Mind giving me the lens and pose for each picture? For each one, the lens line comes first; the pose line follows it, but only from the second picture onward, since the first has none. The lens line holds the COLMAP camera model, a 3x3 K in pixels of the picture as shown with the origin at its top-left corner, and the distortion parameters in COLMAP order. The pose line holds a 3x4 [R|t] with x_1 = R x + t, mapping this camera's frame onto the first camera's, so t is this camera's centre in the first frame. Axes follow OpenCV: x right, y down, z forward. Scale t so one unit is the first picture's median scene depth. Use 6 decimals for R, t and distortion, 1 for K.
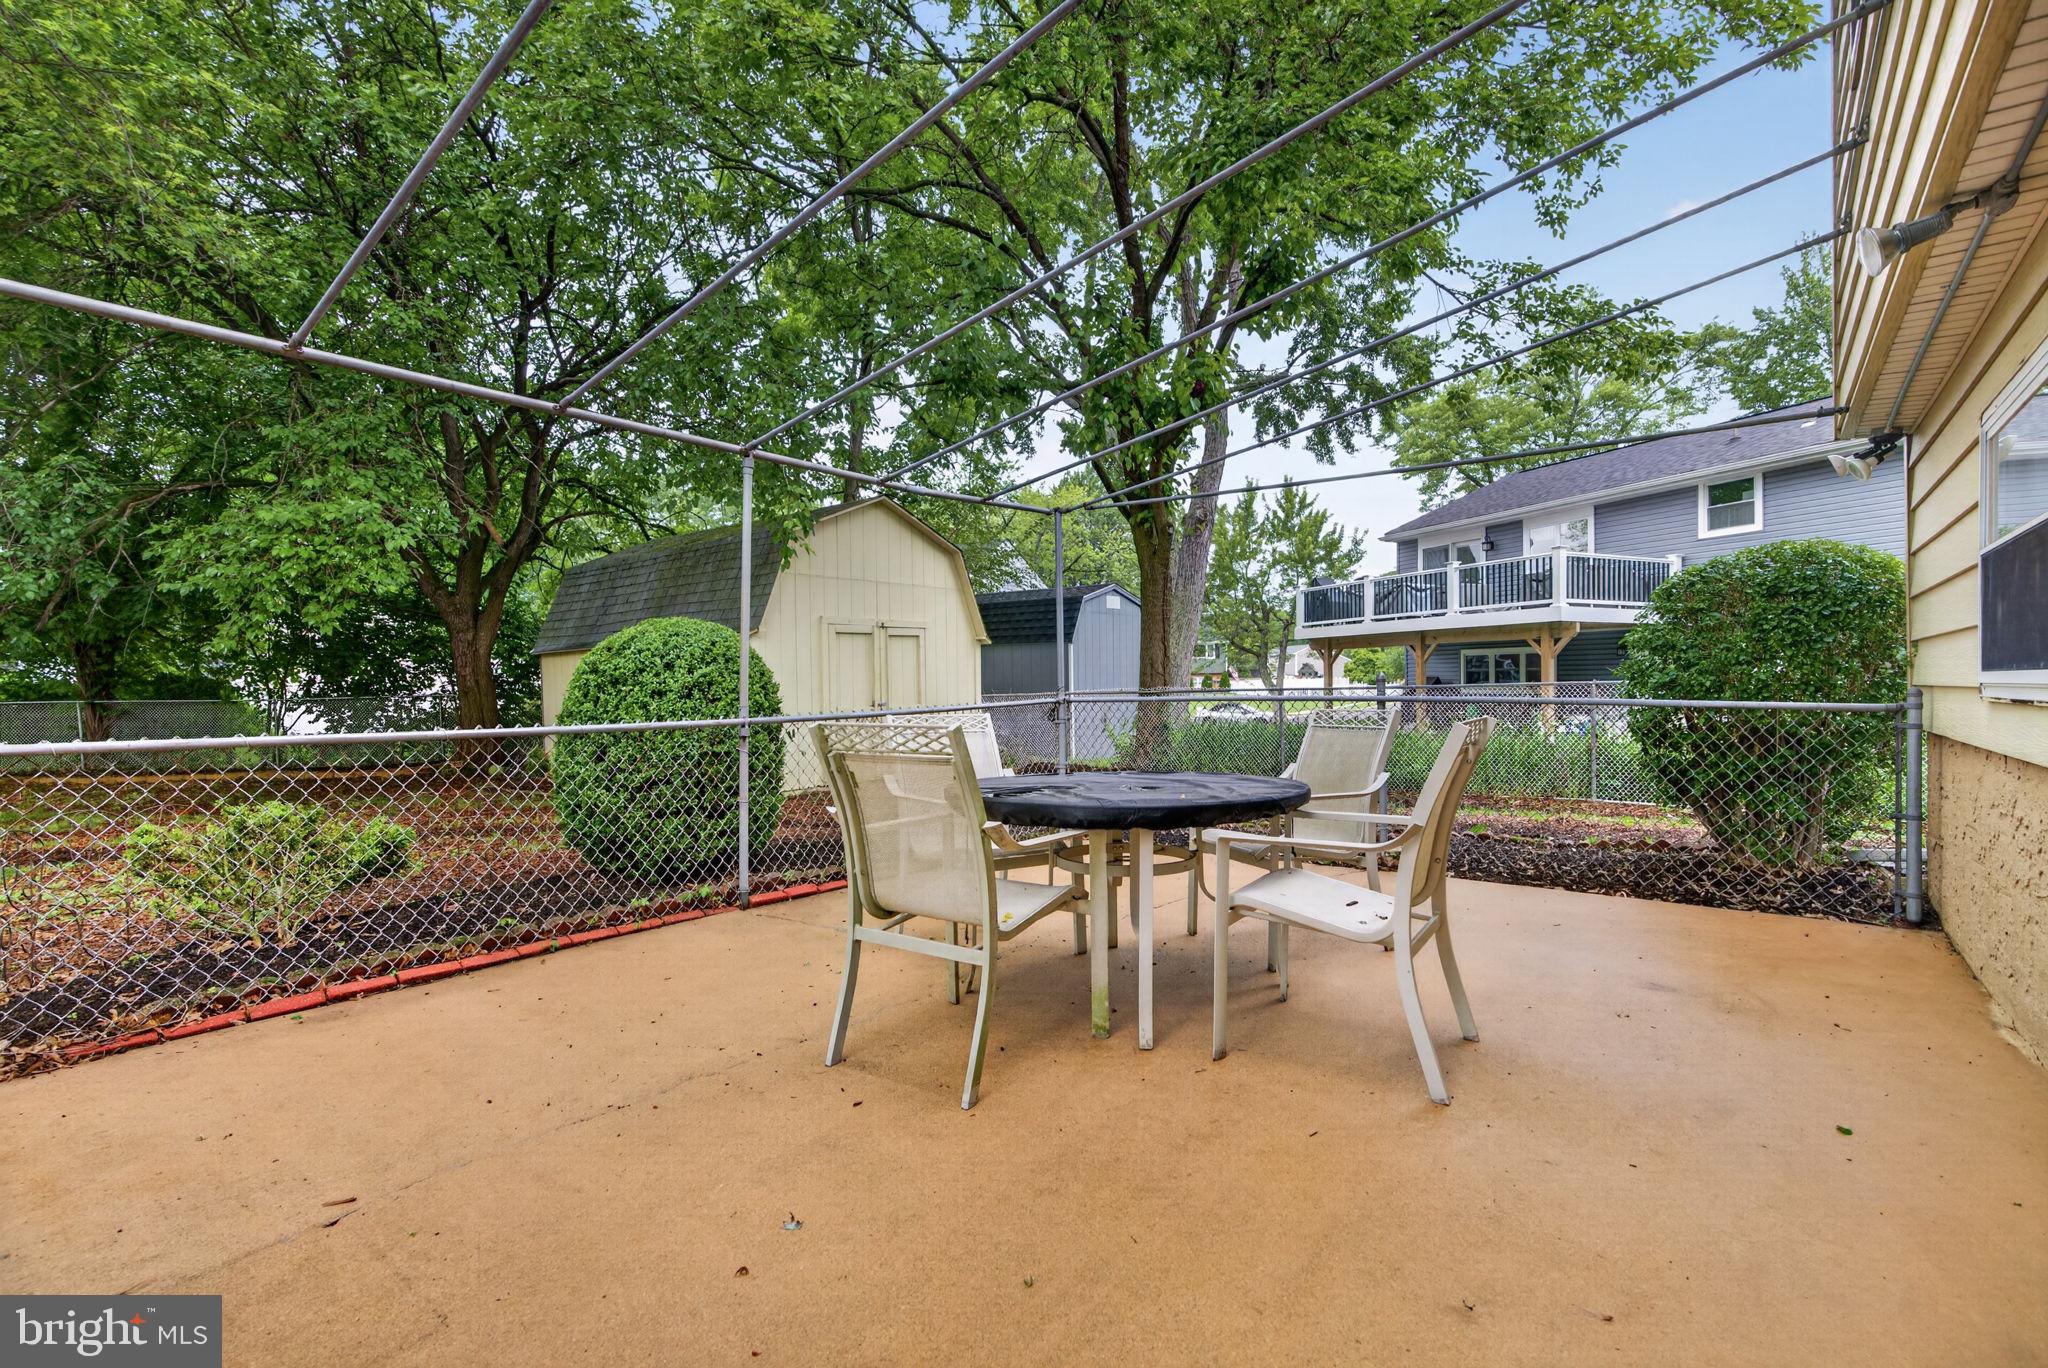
lens RADIAL K [[928.8, 0, 1006.0], [0, 928.8, 683.1], [0, 0, 1]] dist [-0.011246, 0.000287]
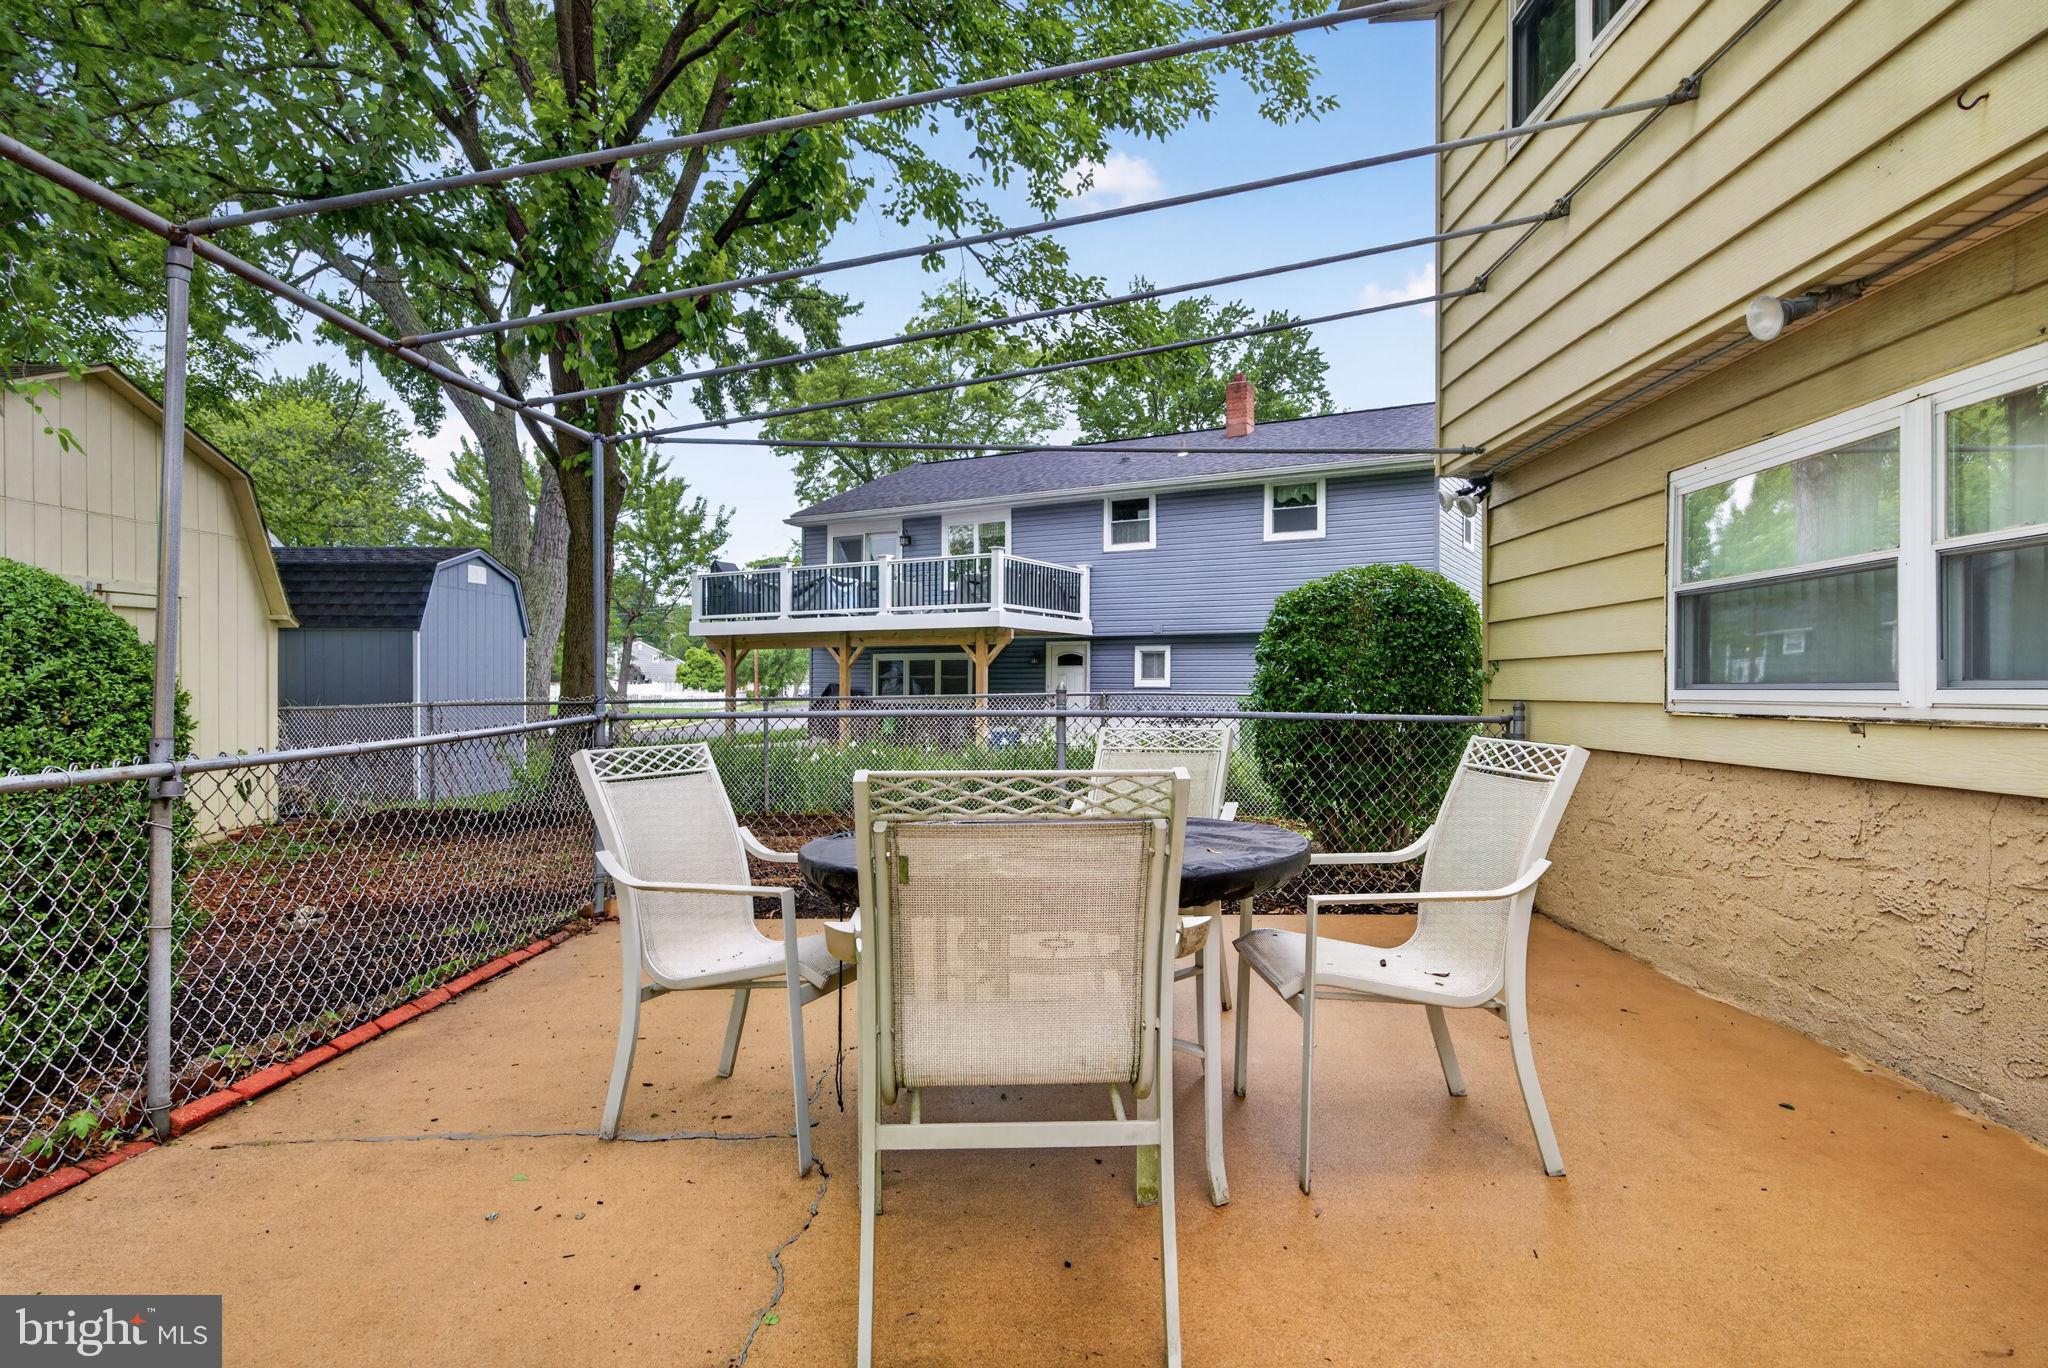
lens RADIAL K [[1125.9, 0, 1044.5], [0, 1125.9, 685.8], [0, 0, 1]] dist [0.001749, -0.000185]
pose [[0.785972, 0.008406, 0.618204, -0.066327], [-0.006511, 0.999965, -0.005319, -0.000732], [-0.618227, 0.000155, 0.785999, 0.052170]]
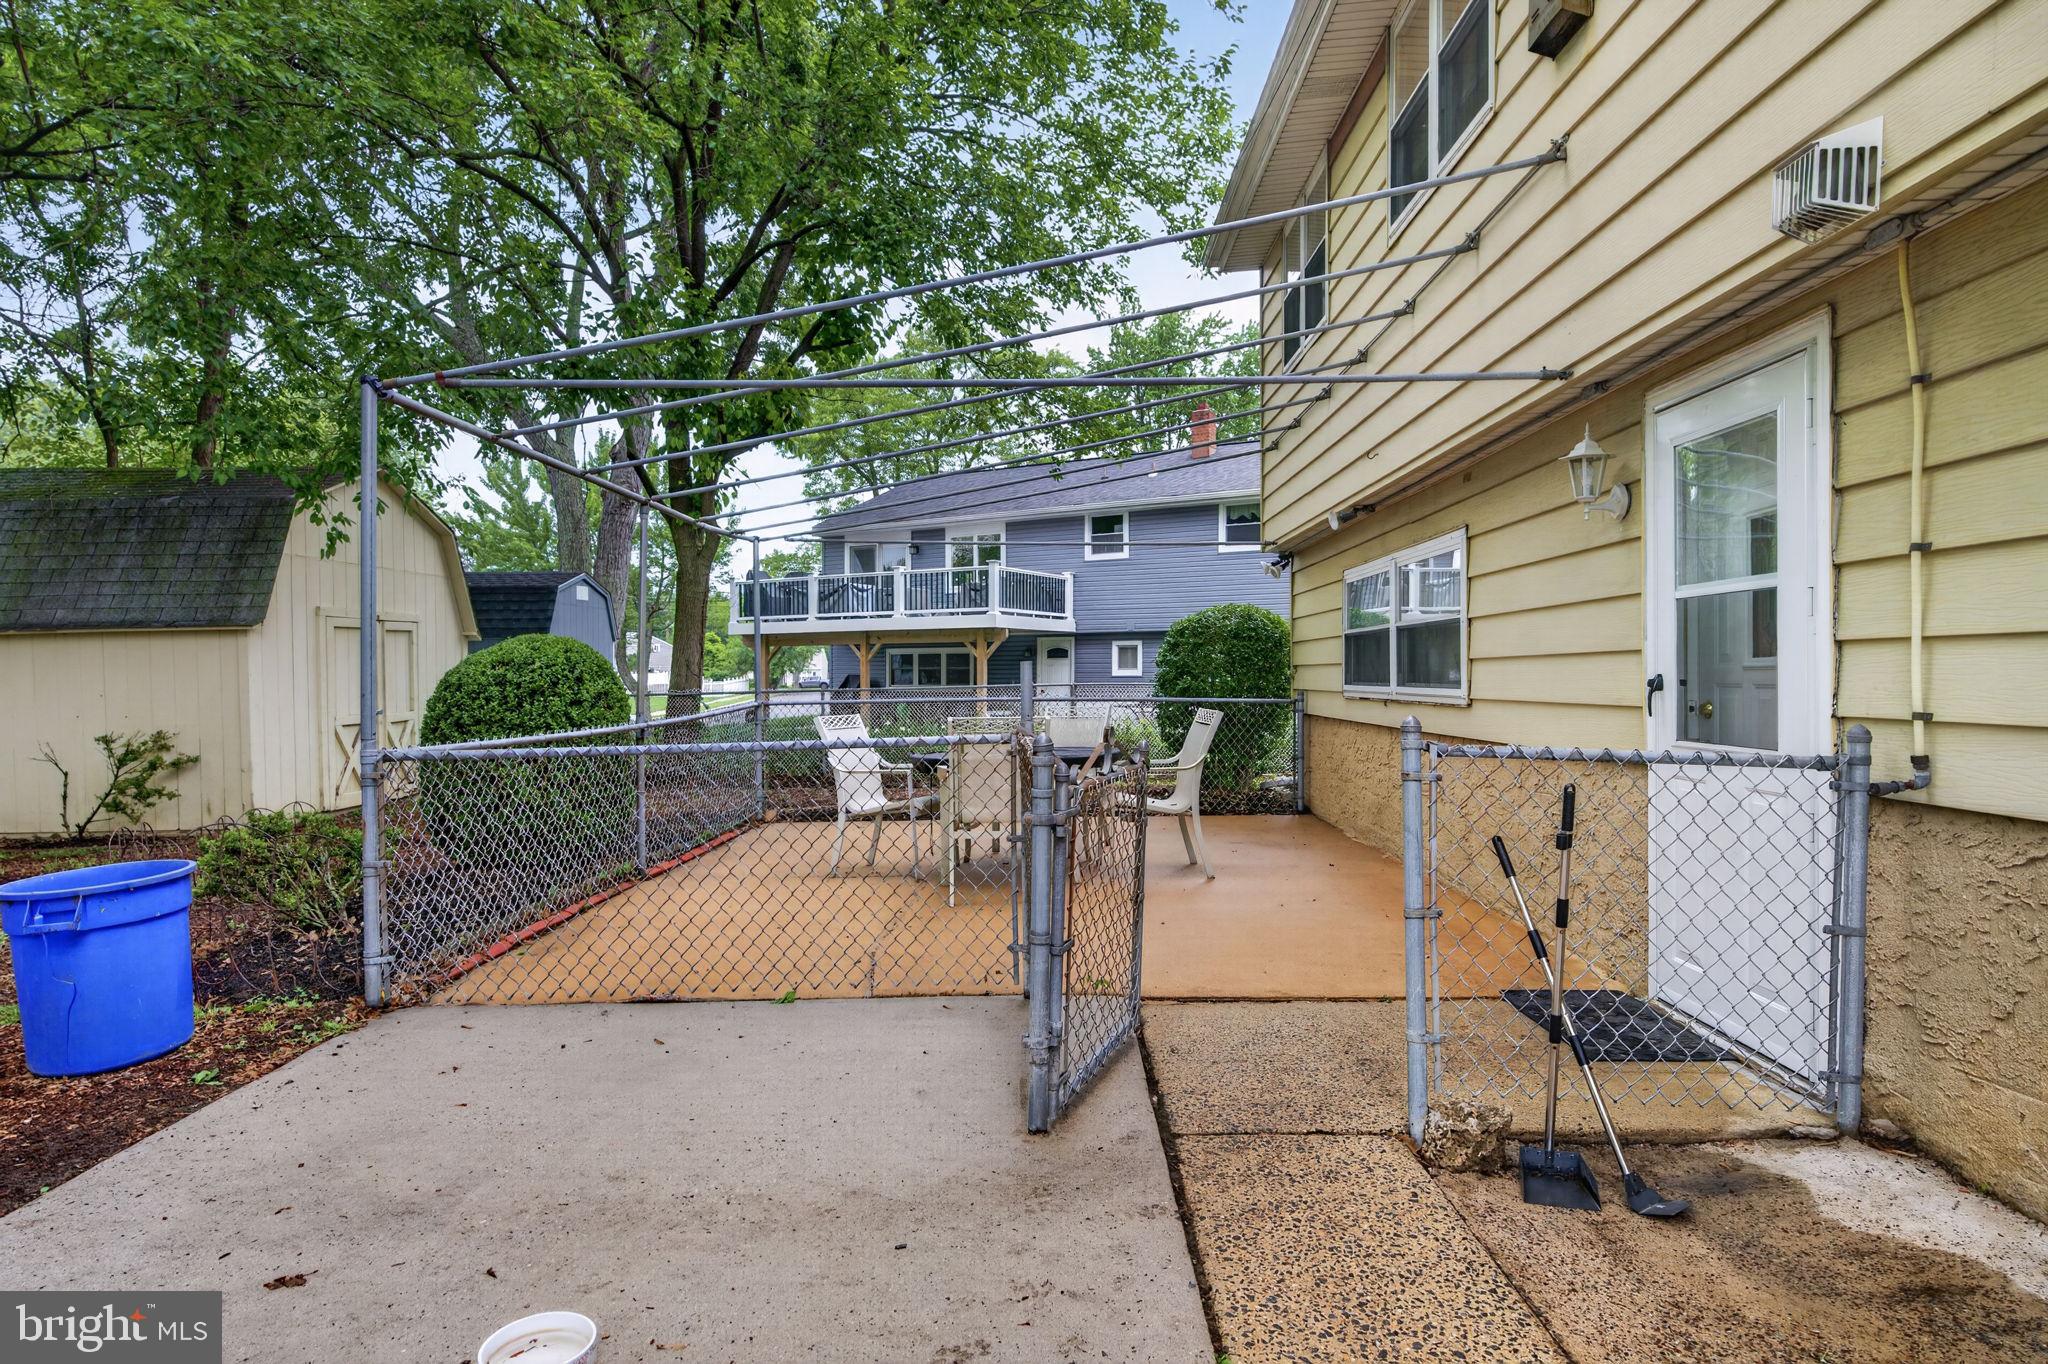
lens RADIAL K [[1125.9, 0, 1023.0], [0, 1125.9, 679.6], [0, 0, 1]] dist [0.001749, -0.000185]
pose [[0.797368, -0.002985, 0.603486, -0.175912], [0.002487, 0.999996, 0.001660, -0.004599], [-0.603488, 0.000178, 0.797372, -0.103181]]
